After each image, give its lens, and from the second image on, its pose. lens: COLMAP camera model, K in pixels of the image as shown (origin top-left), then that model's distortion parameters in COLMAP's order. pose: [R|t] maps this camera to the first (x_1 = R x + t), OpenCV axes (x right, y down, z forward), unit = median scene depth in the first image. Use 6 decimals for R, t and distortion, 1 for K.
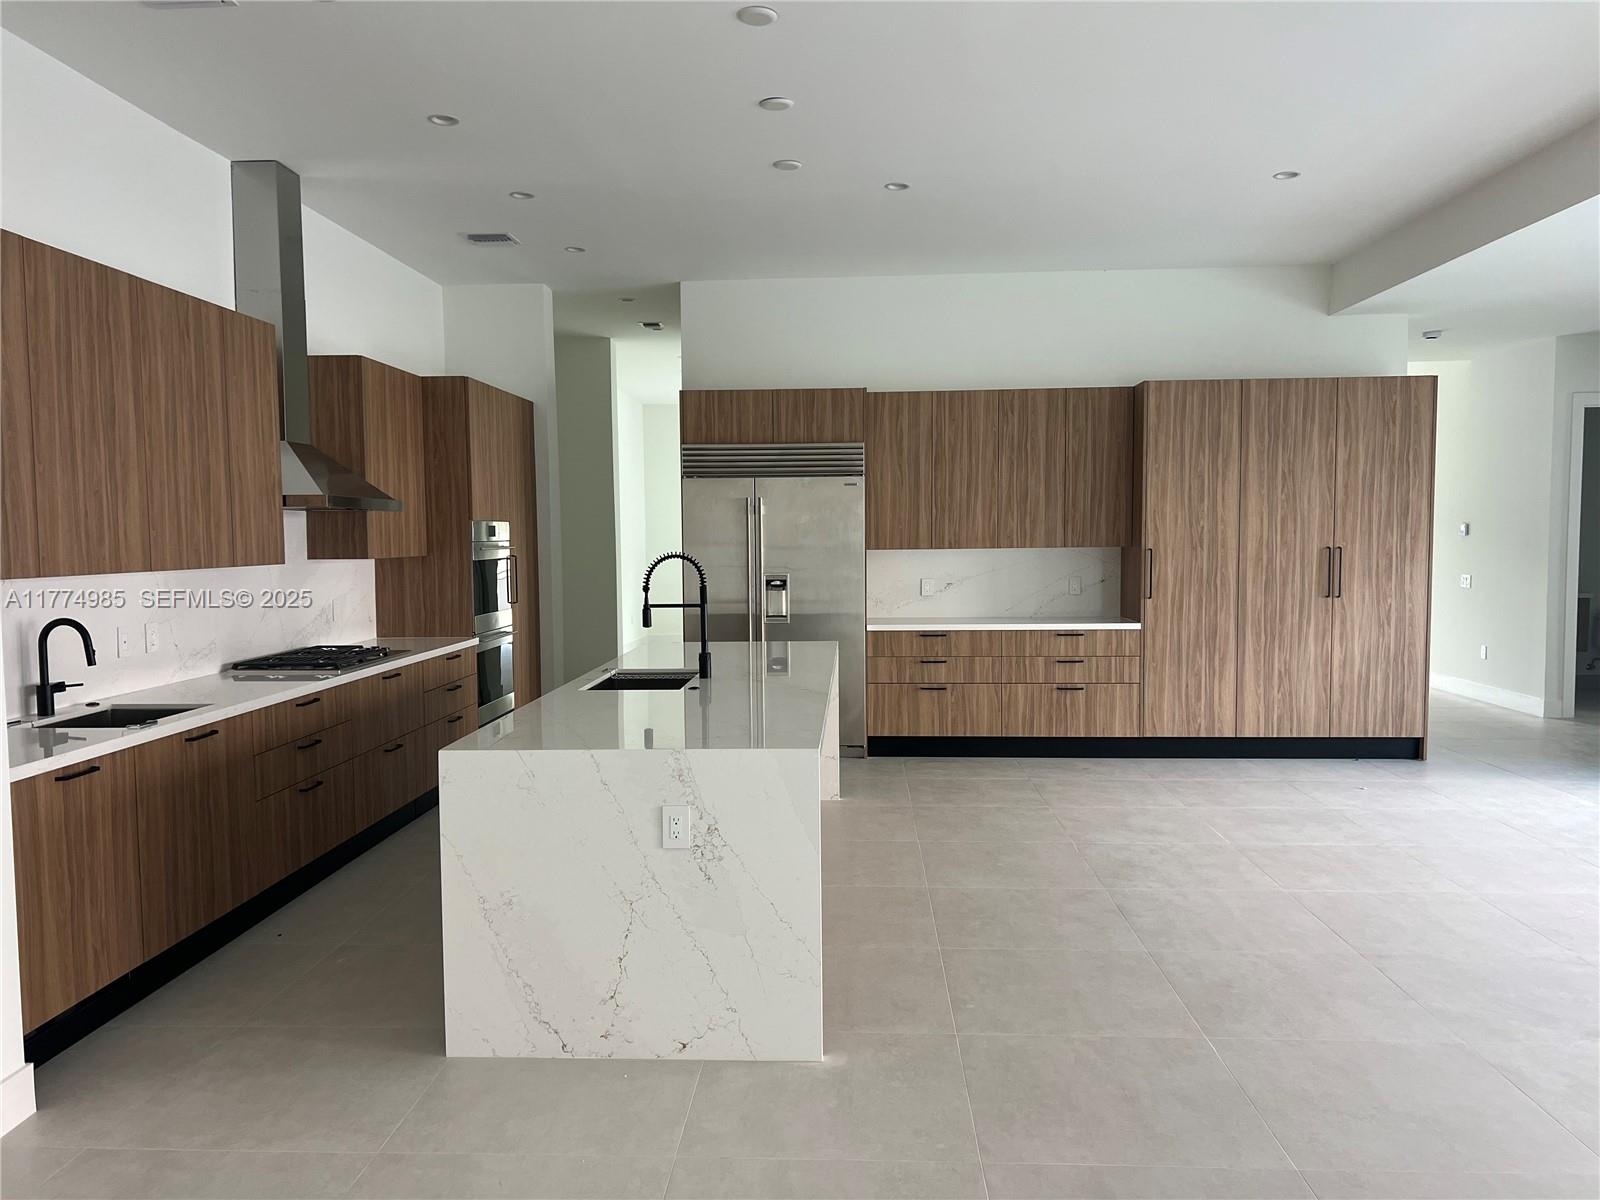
lens RADIAL K [[1189.9, 0, 799.9], [0, 1189.9, 609.4], [0, 0, 1]] dist [0.113482, -0.222265]
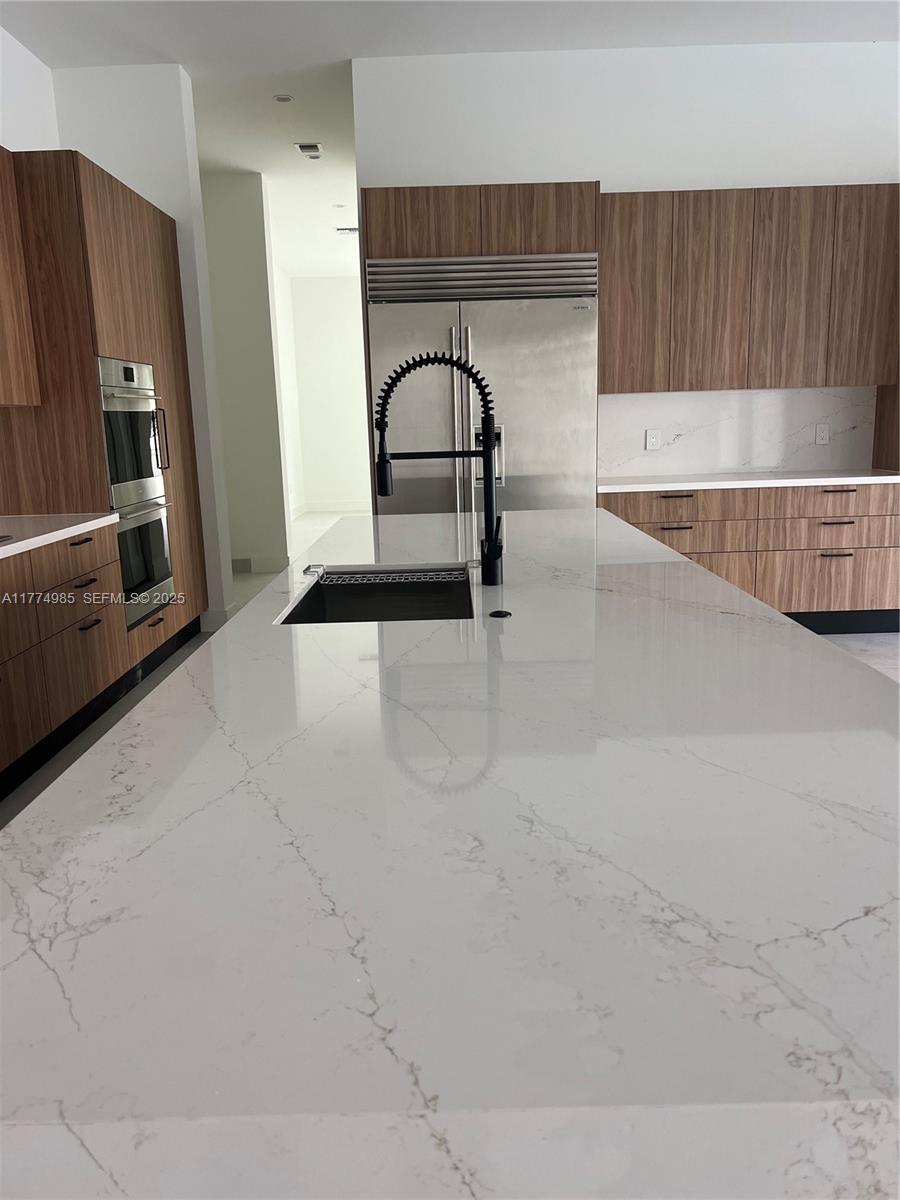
lens RADIAL K [[903.2, 0, 456.5], [0, 903.2, 598.9], [0, 0, 1]] dist [0.037025, -0.053022]
pose [[0.998297, -0.029728, 0.050202, -0.076381], [0.022746, 0.990676, 0.134330, 0.004483], [-0.053727, -0.132959, 0.989664, 0.375183]]
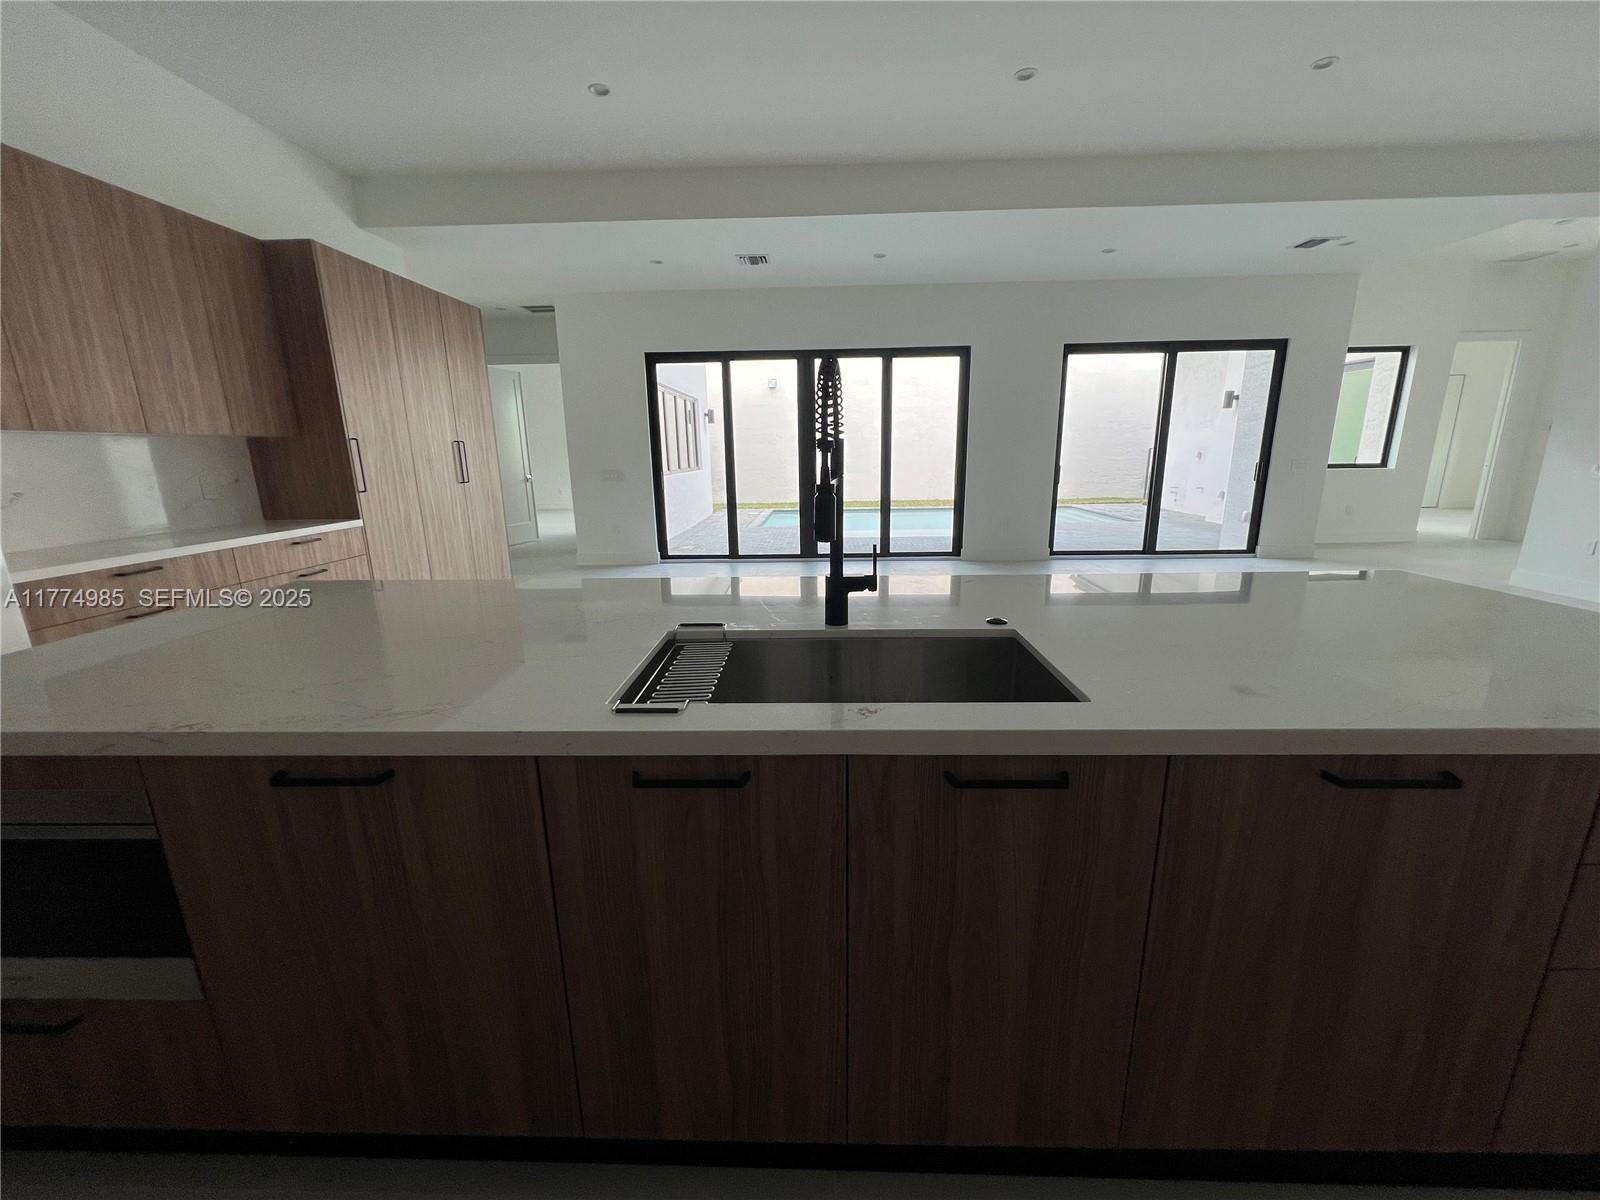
lens RADIAL K [[642.5, 0, 801.6], [0, 642.5, 608.0], [0, 0, 1]] dist [-0.006246, 0.000288]
pose [[-0.015252, -0.229570, 0.973173, -0.226388], [0.077746, 0.970067, 0.230056, -0.009871], [-0.996857, 0.079169, 0.003053, 0.656577]]
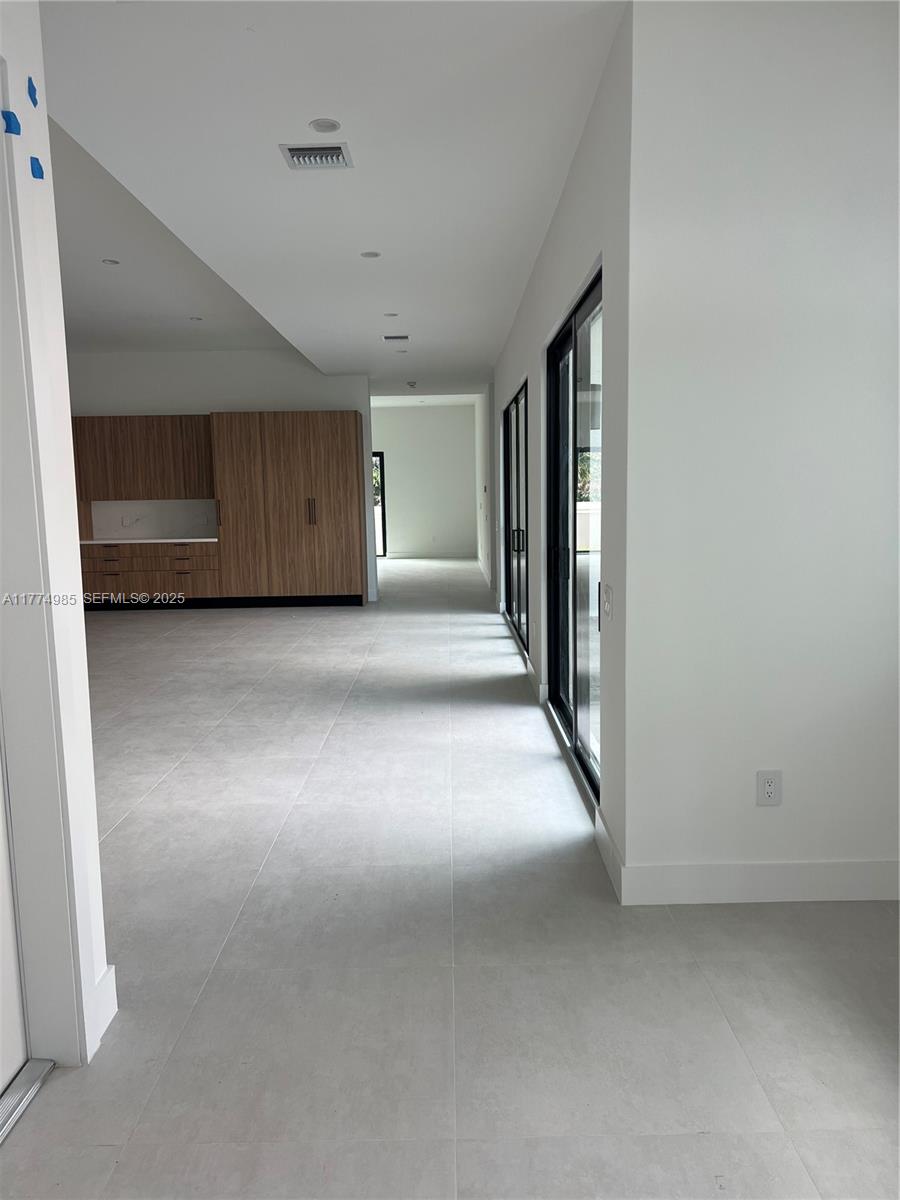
lens RADIAL K [[892.4, 0, 450.0], [0, 892.4, 612.8], [0, 0, 1]] dist [0.113482, -0.222265]
pose [[0.998636, -0.016748, 0.049458, 0.584120], [0.013308, 0.997523, 0.069070, 0.035669], [-0.050492, -0.068318, 0.996385, -0.473904]]
